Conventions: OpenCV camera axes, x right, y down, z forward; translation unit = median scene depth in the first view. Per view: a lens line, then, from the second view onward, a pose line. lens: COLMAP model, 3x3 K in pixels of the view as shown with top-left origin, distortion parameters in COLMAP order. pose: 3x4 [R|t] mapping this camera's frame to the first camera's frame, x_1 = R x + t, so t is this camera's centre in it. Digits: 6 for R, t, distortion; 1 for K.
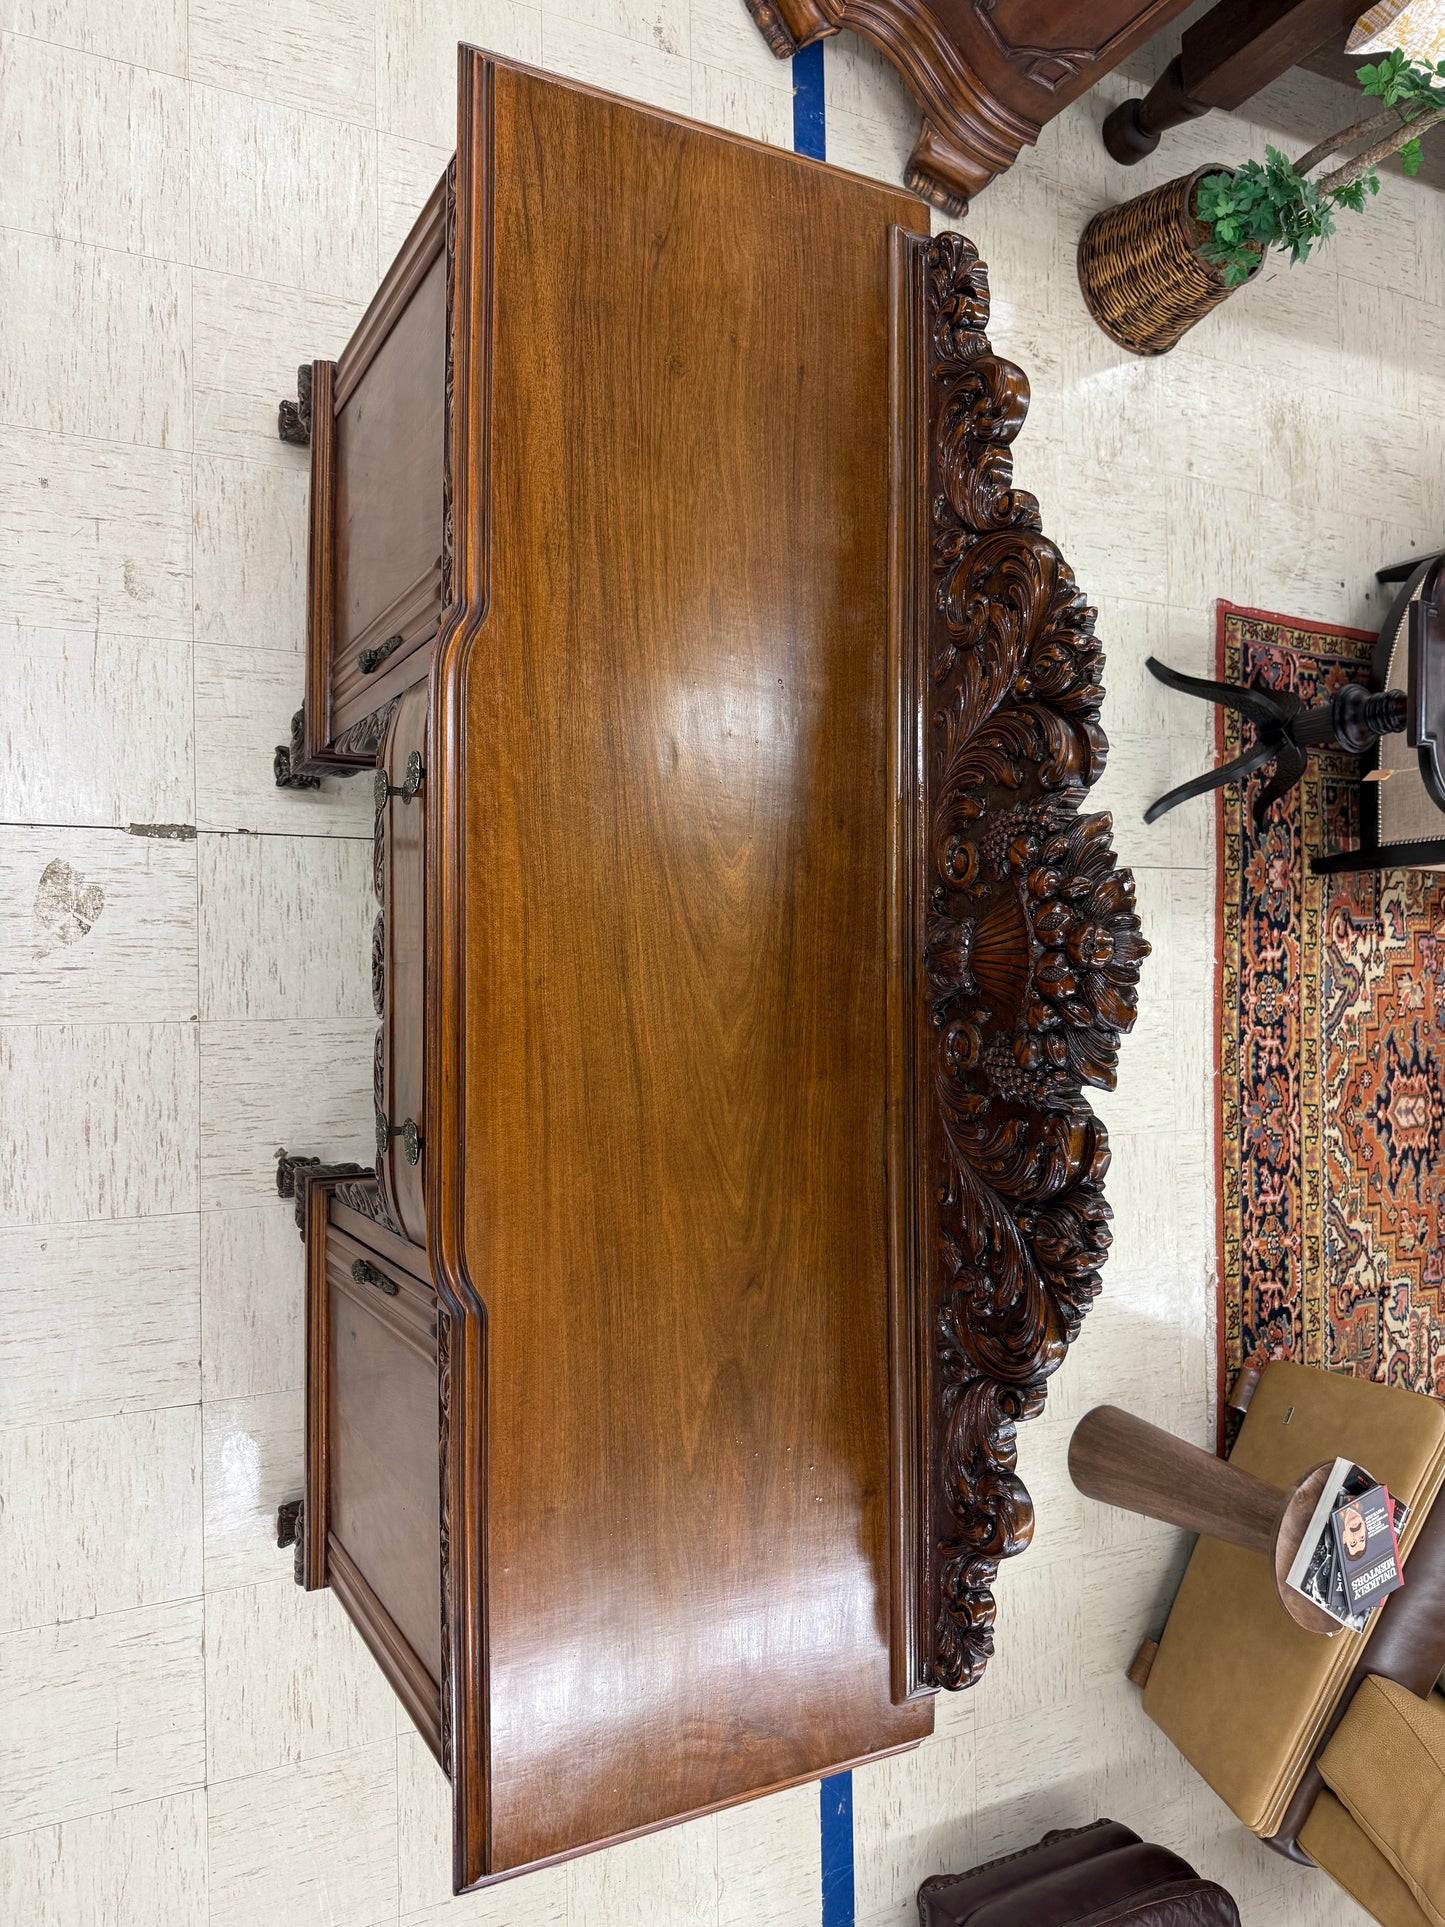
lens RADIAL K [[1383.8, 0, 729.7], [0, 1383.8, 970.4], [0, 0, 1]] dist [0.012951, -0.025521]
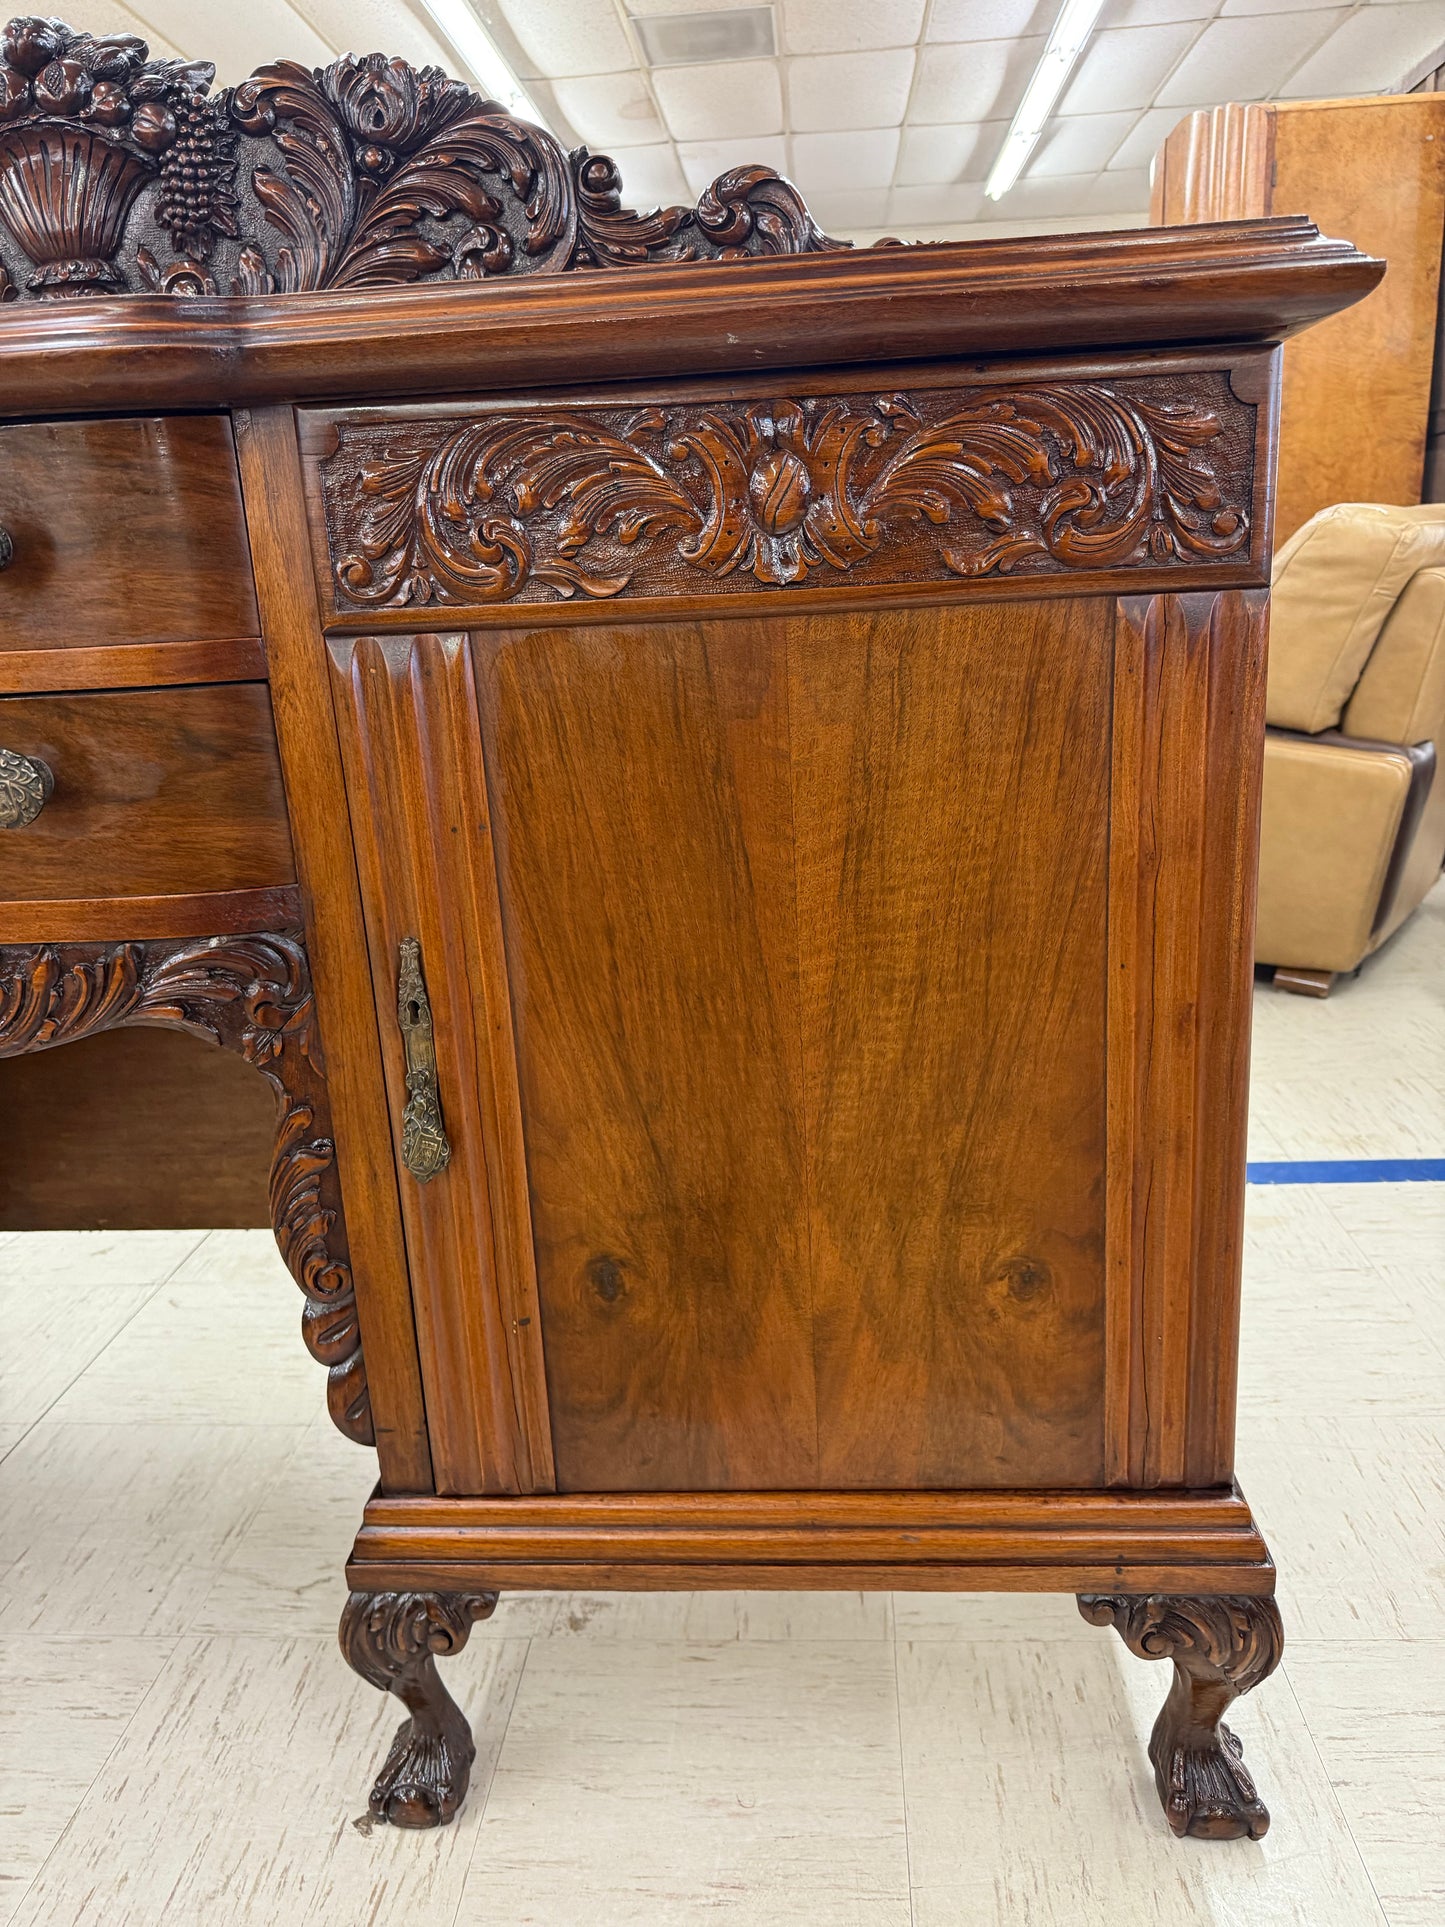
lens RADIAL K [[1383.8, 0, 740.1], [0, 1383.8, 963.7], [0, 0, 1]] dist [0.012951, -0.025521]
pose [[0.045997, -0.694817, 0.717714, -0.467640], [0.996767, -0.015462, -0.078850, 0.304597], [0.065884, 0.719021, 0.691859, 0.534272]]
